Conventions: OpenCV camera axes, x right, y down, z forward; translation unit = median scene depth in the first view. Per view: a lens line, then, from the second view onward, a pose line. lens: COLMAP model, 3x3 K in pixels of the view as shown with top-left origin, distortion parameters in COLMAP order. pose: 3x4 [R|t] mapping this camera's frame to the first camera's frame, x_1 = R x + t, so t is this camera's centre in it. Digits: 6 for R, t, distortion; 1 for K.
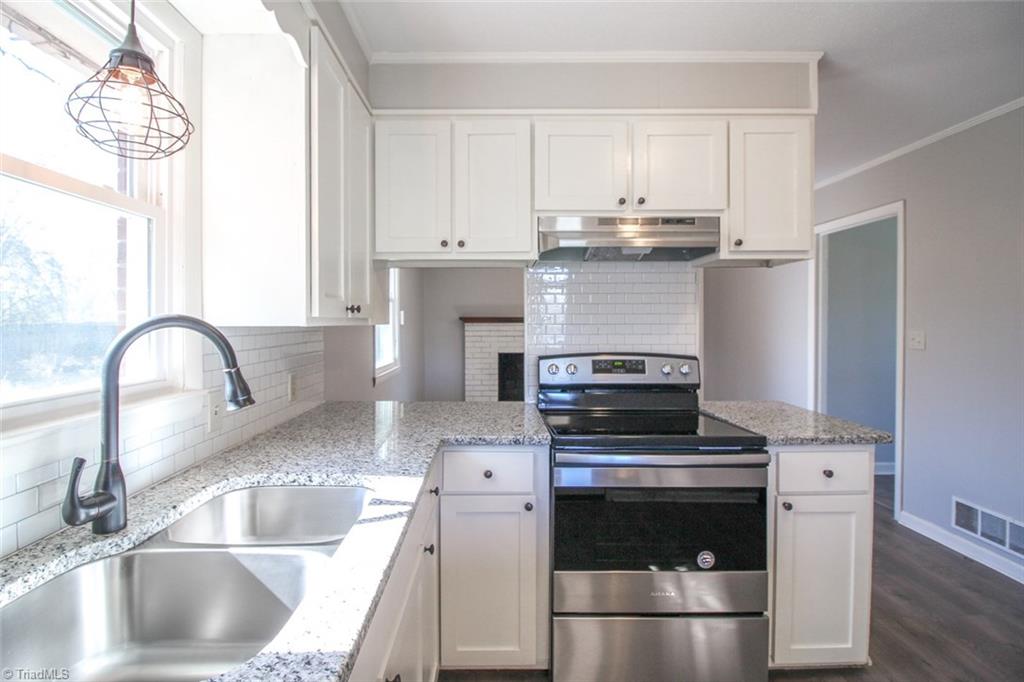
lens RADIAL K [[496.0, 0, 499.1], [0, 496.0, 323.1], [0, 0, 1]] dist [0.000485, -0.009999]
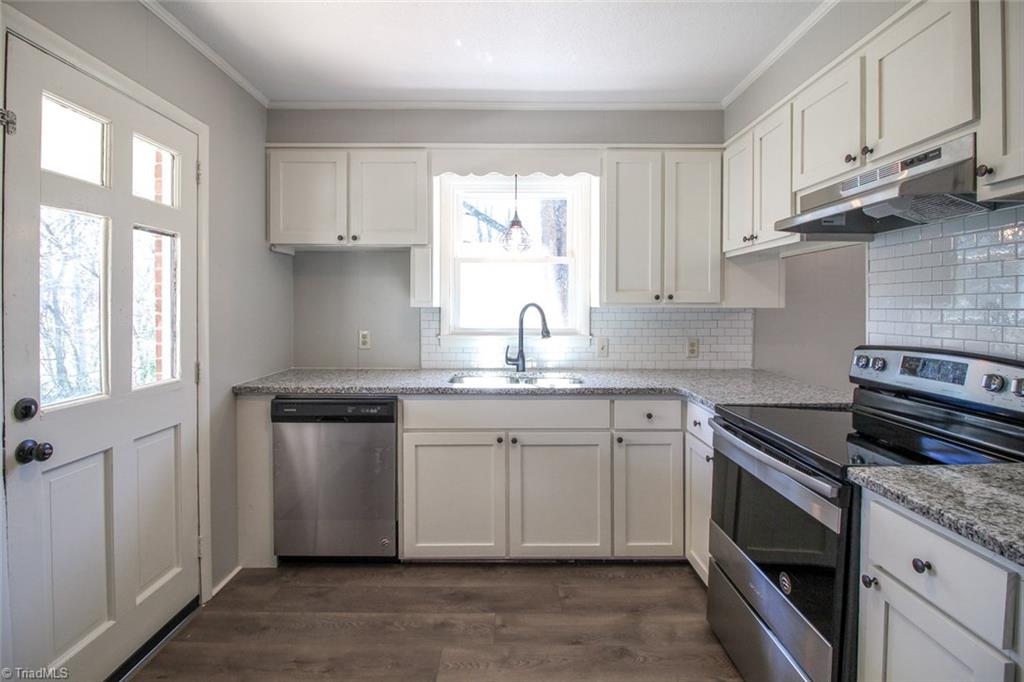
lens RADIAL K [[496.0, 0, 512.0], [0, 496.0, 311.2], [0, 0, 1]] dist [0.000485, -0.009999]
pose [[-0.019375, 0.010518, -0.999757, 0.967011], [-0.001683, 0.999943, 0.010553, -0.001133], [0.999811, 0.001887, -0.019357, 0.406743]]
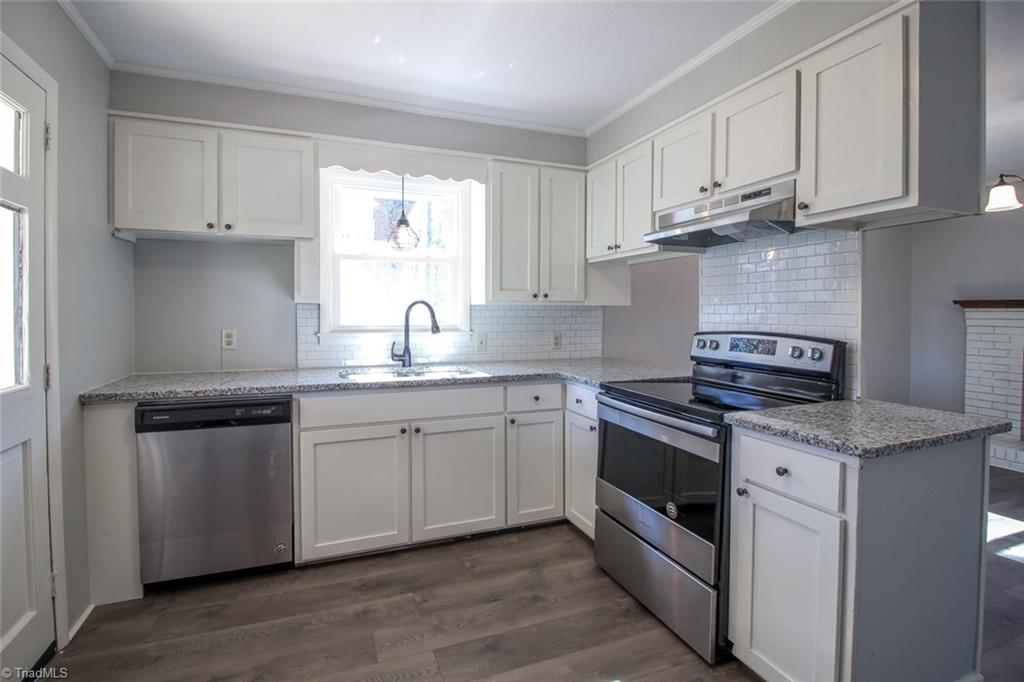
lens RADIAL K [[496.0, 0, 495.5], [0, 496.0, 323.4], [0, 0, 1]] dist [0.000485, -0.009999]
pose [[0.332681, 0.021923, -0.942785, 1.009814], [-0.003500, 0.999752, 0.022013, 0.022555], [0.943033, -0.004024, 0.332675, 0.187693]]
